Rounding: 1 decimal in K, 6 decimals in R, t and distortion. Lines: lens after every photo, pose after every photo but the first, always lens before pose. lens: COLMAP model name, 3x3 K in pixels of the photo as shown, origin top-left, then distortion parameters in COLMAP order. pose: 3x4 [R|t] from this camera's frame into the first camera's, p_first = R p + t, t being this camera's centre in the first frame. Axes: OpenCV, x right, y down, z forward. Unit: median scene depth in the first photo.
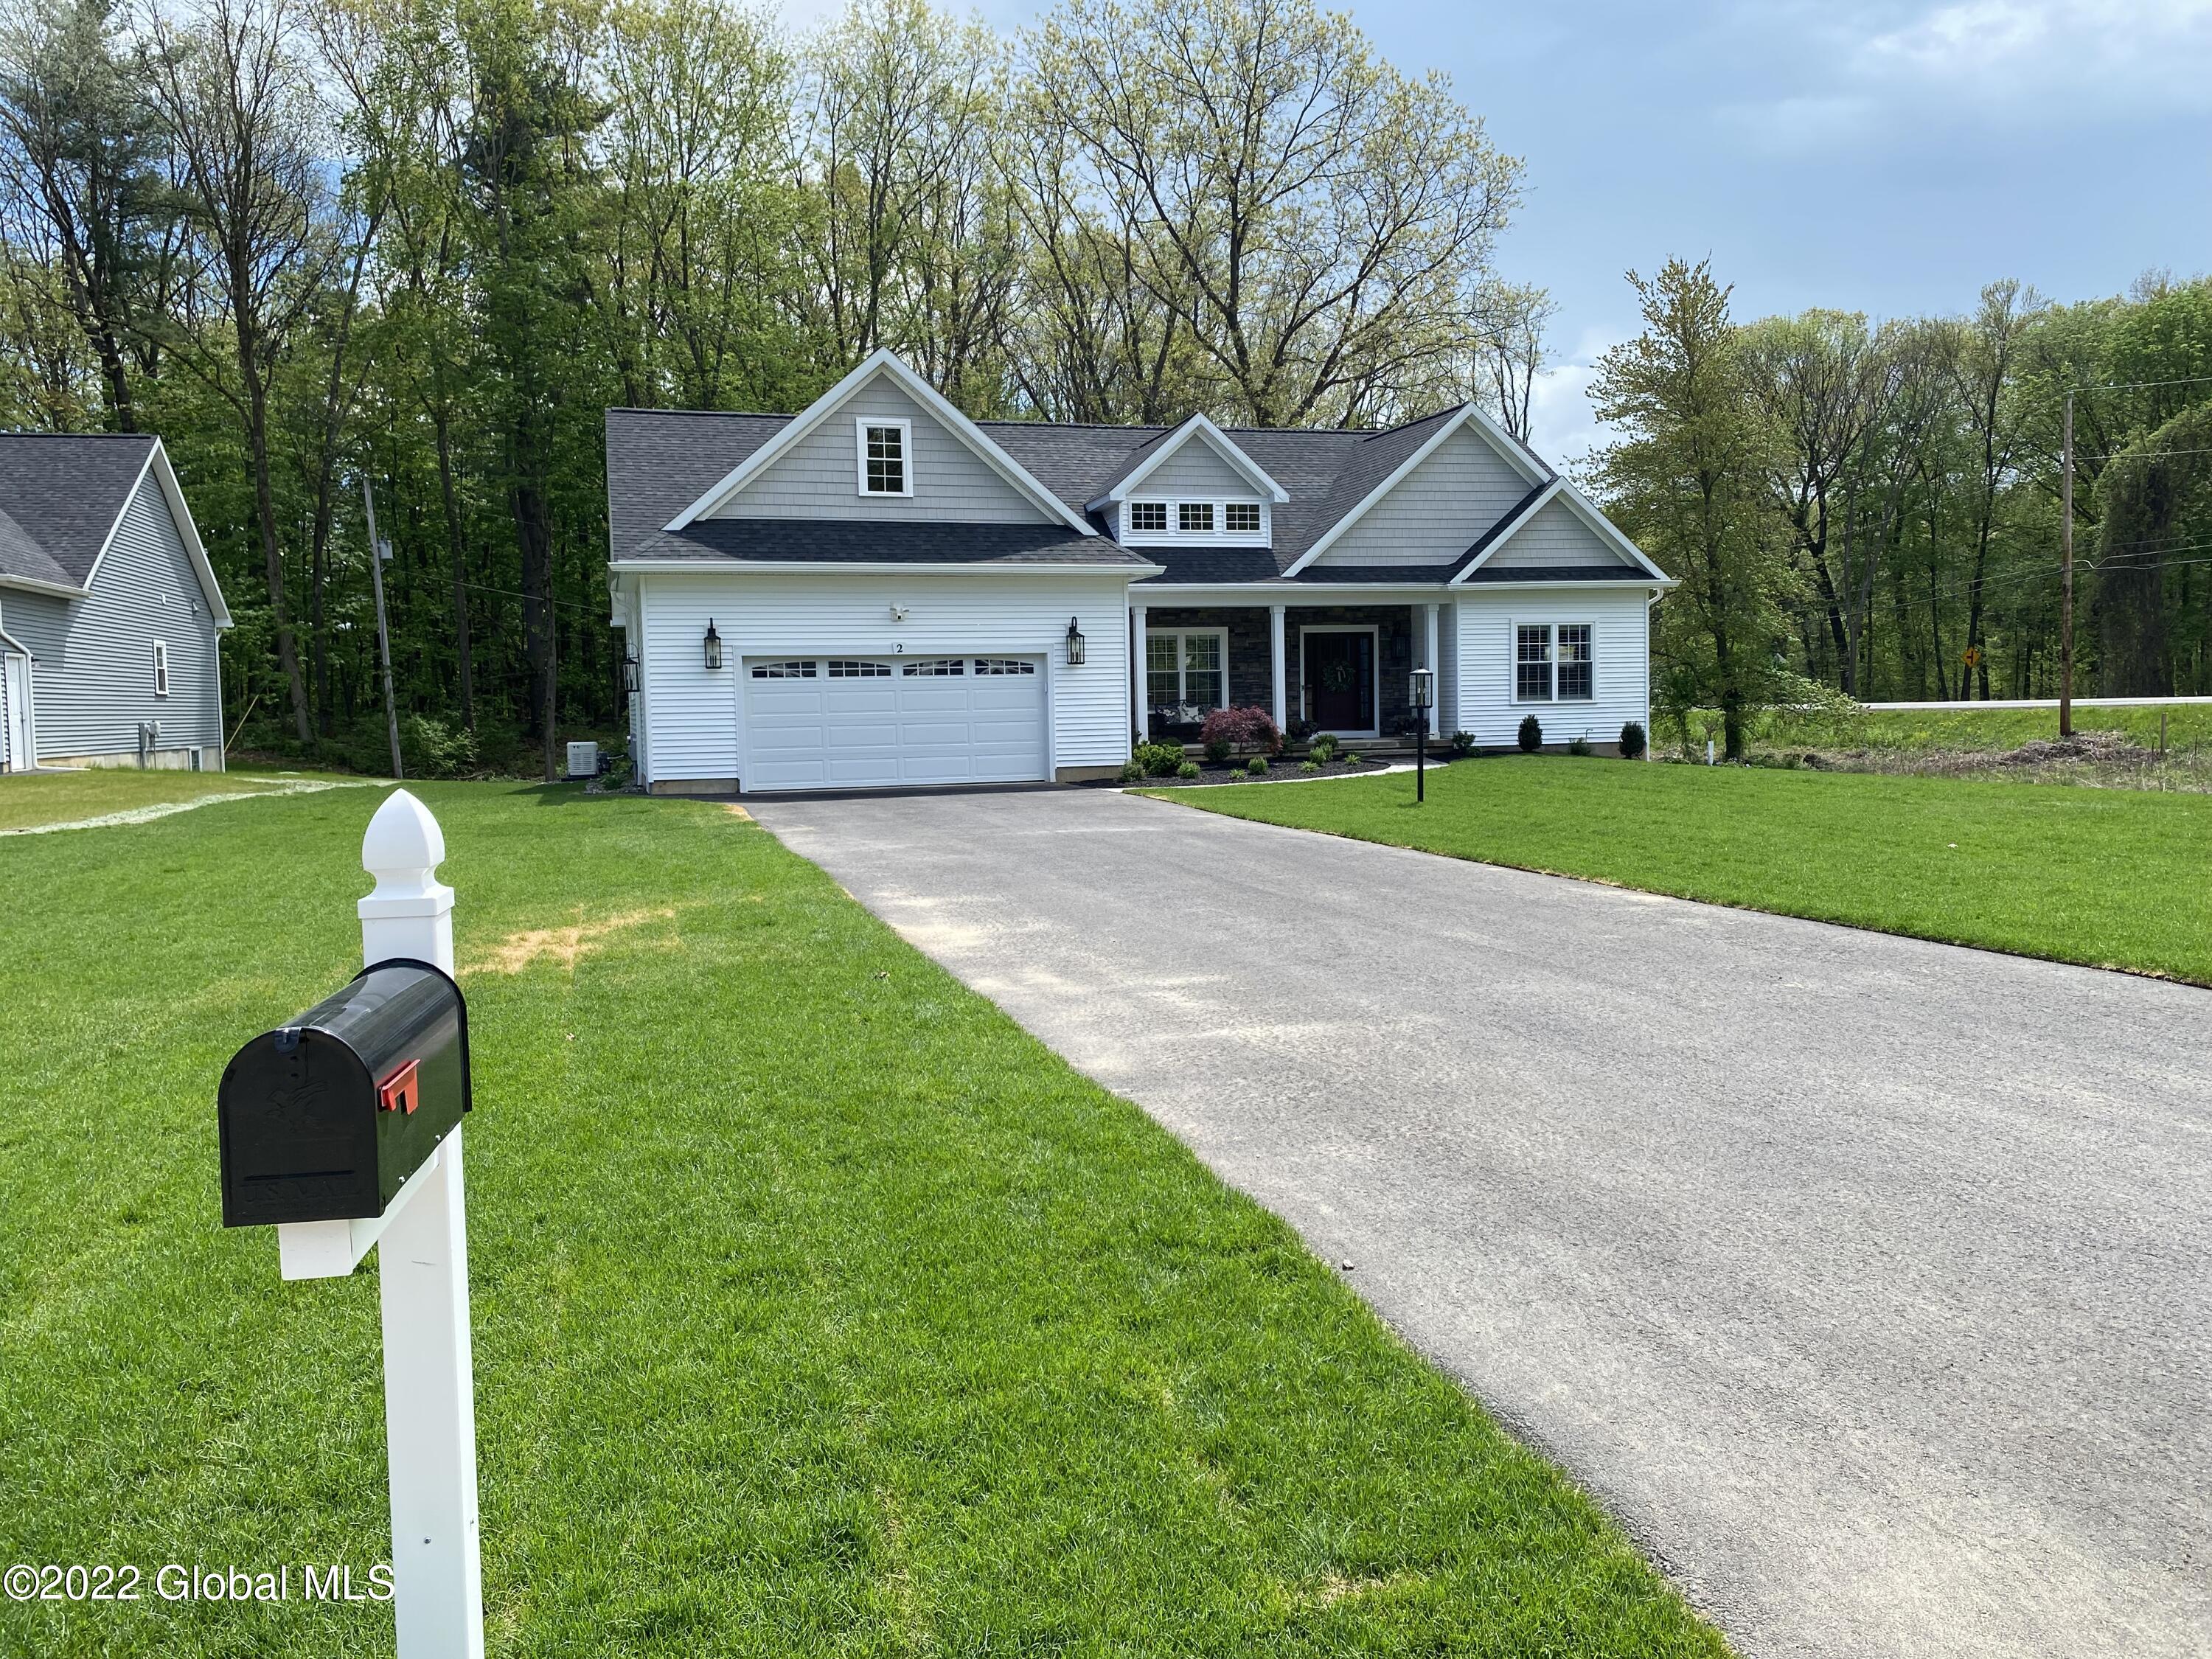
lens RADIAL K [[1675.6, 0, 1095.4], [0, 1675.6, 826.9], [0, 0, 1]] dist [0.145616, -0.249715]
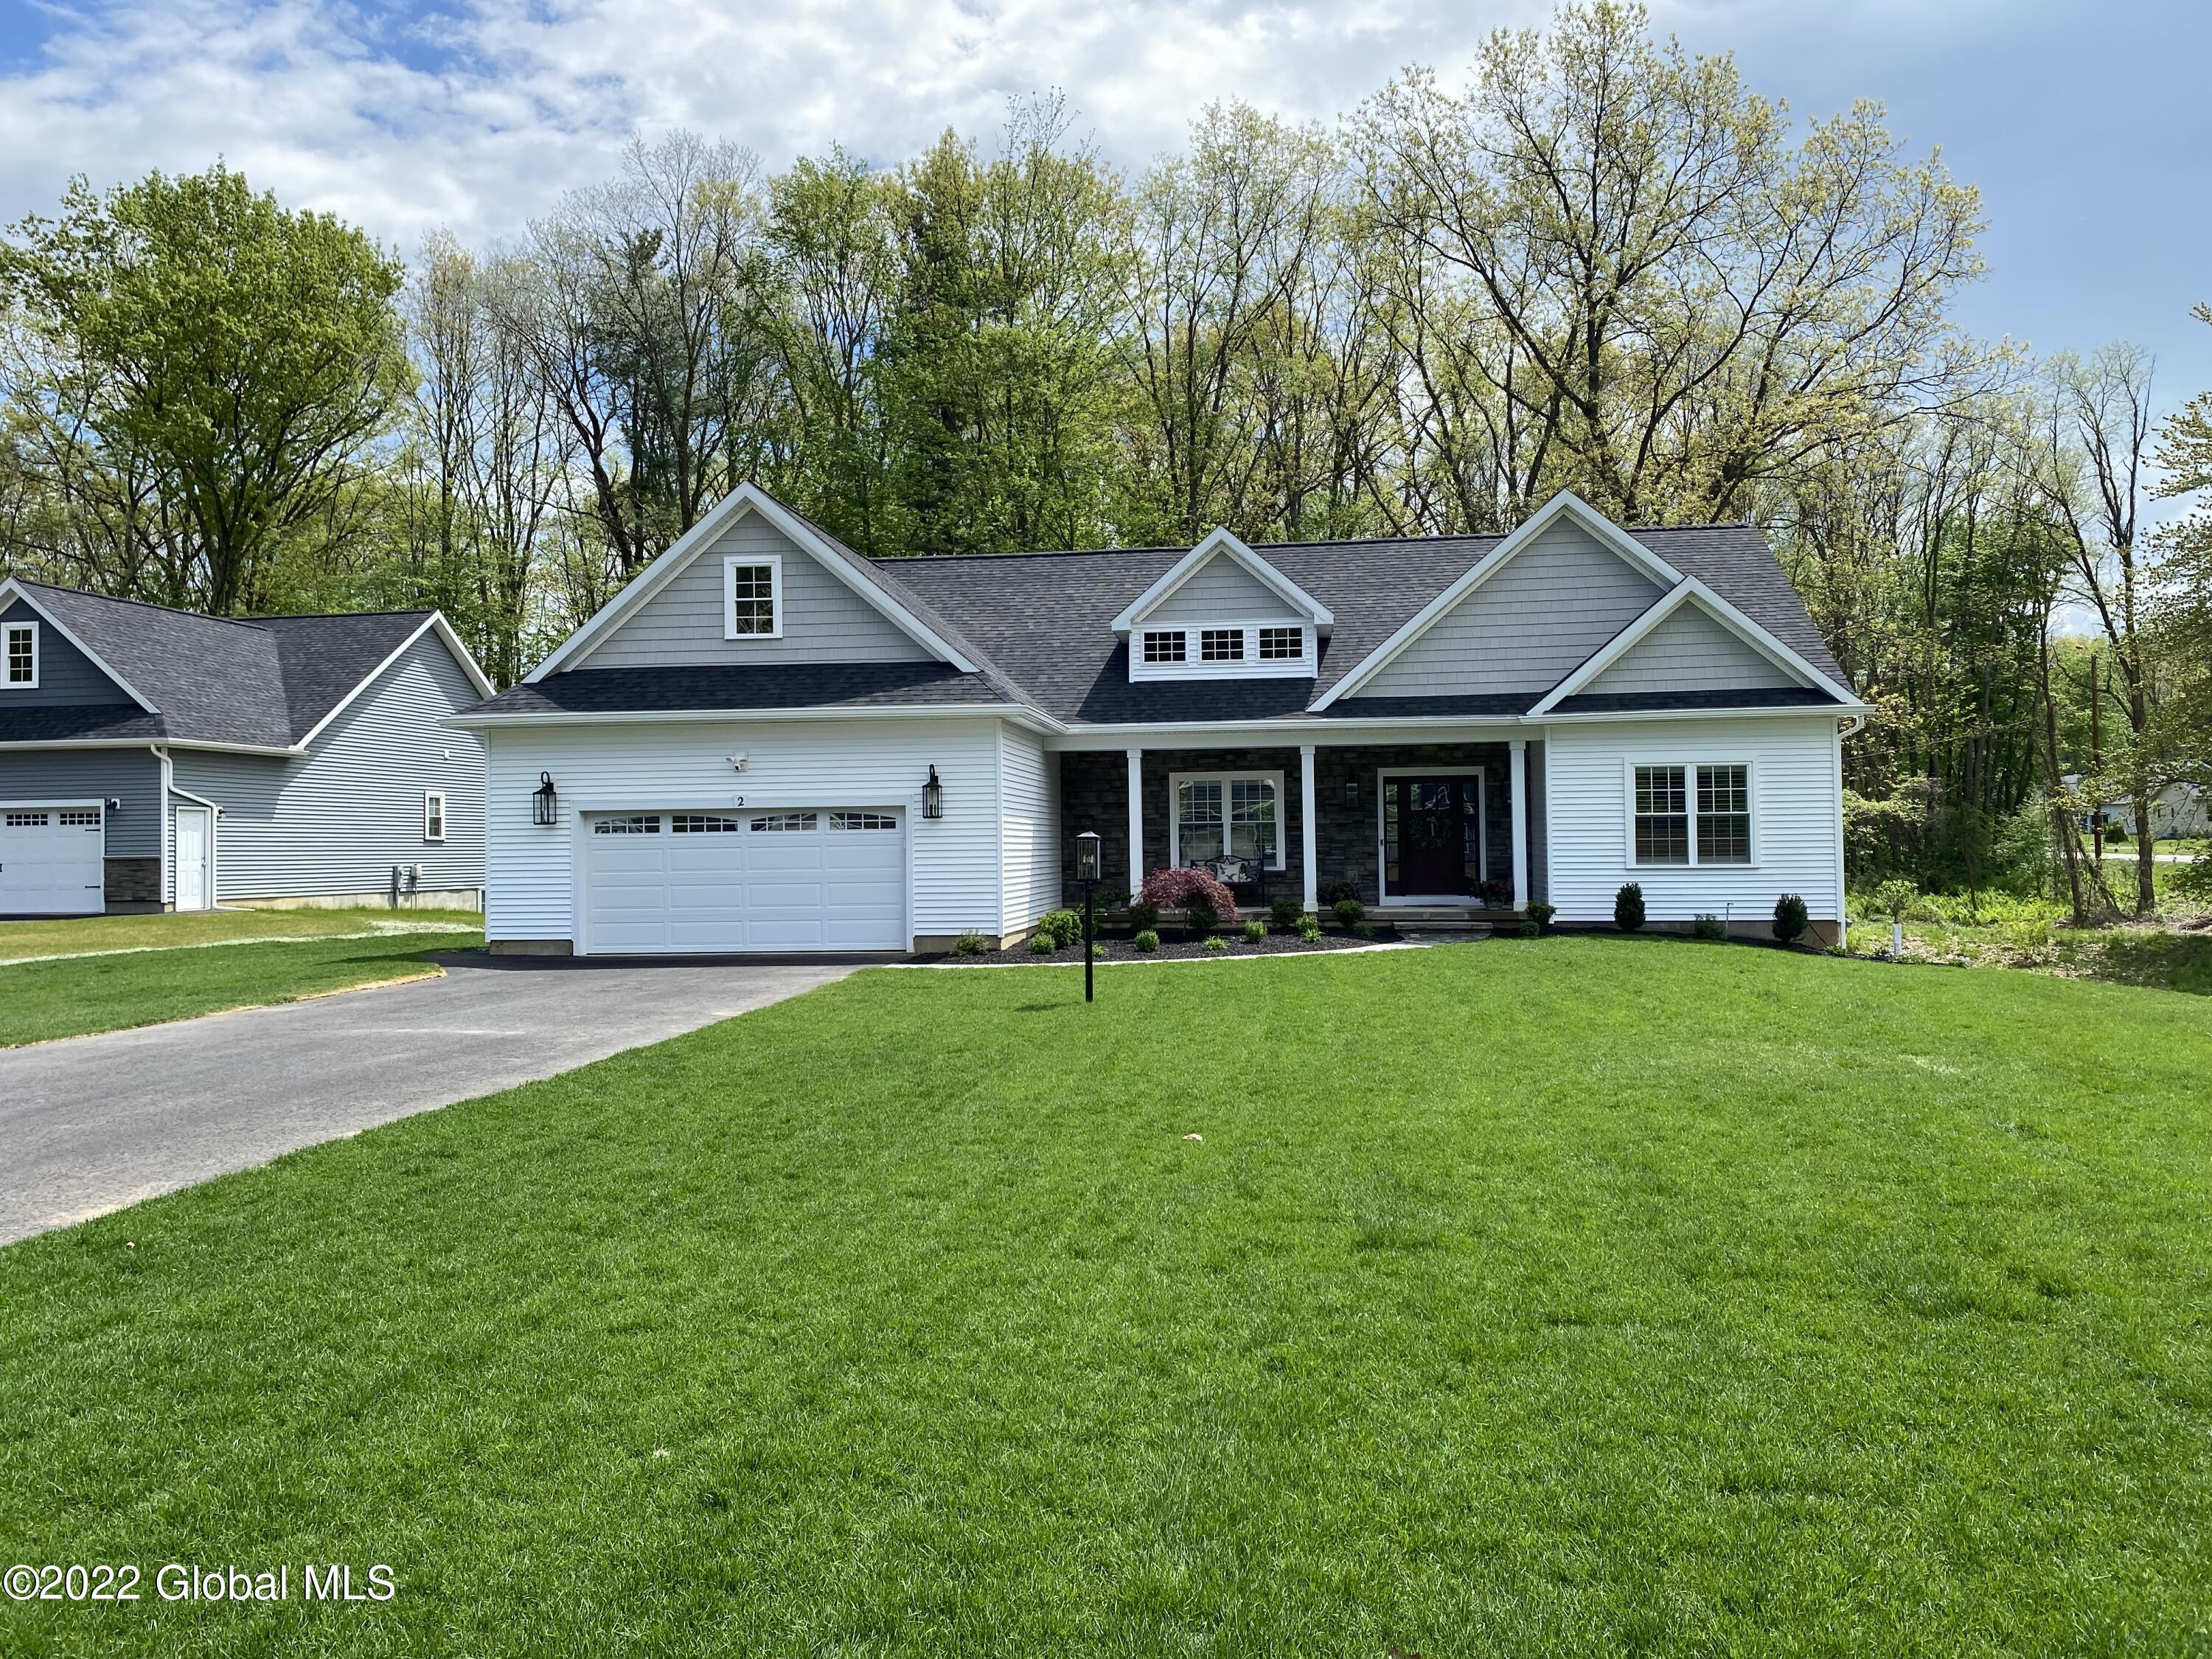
lens RADIAL K [[1675.6, 0, 1095.4], [0, 1675.6, 826.9], [0, 0, 1]] dist [0.145616, -0.249715]
pose [[0.914884, 0.004520, -0.403692, 0.350169], [-0.036256, 0.996817, -0.071004, -0.028009], [0.402086, 0.079597, 0.912136, 0.198166]]
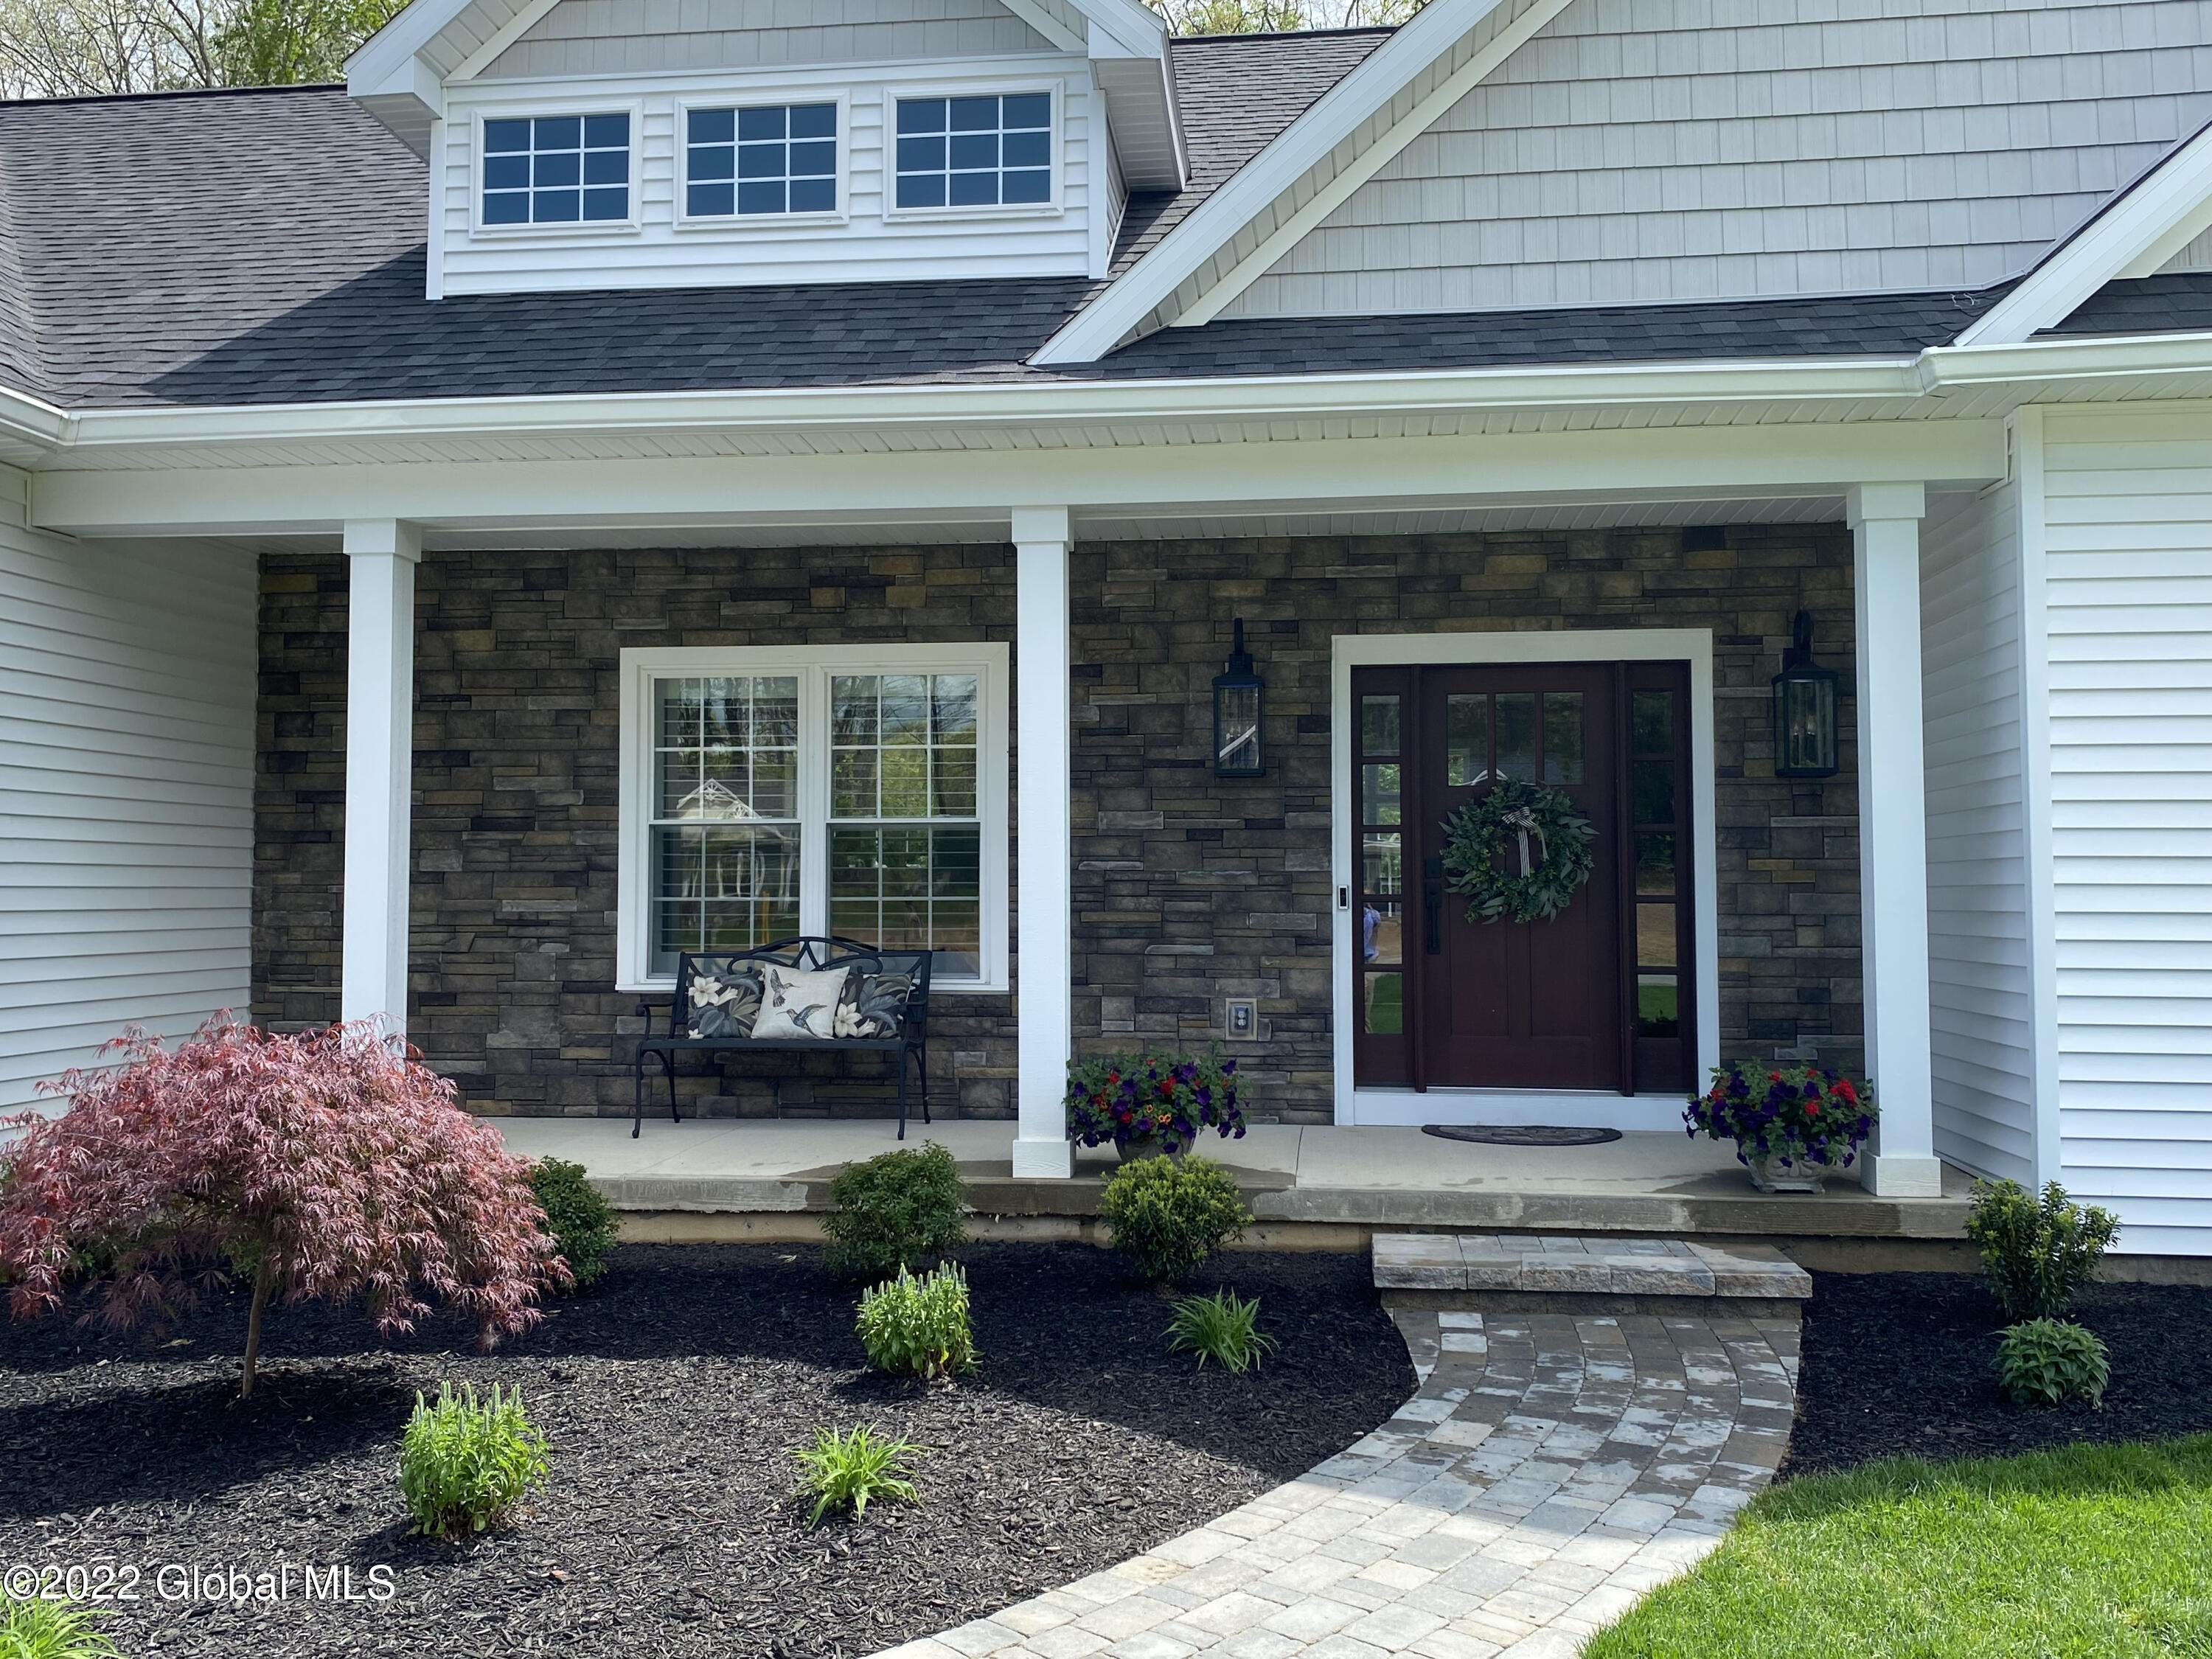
lens RADIAL K [[1933.2, 0, 1106.0], [0, 1933.2, 829.5], [0, 0, 1]] dist [0.010120, -0.001807]
pose [[0.917797, 0.007928, -0.396972, 0.211699], [-0.048263, 0.994615, -0.091720, -0.070222], [0.394107, 0.103339, 0.913236, 0.789193]]
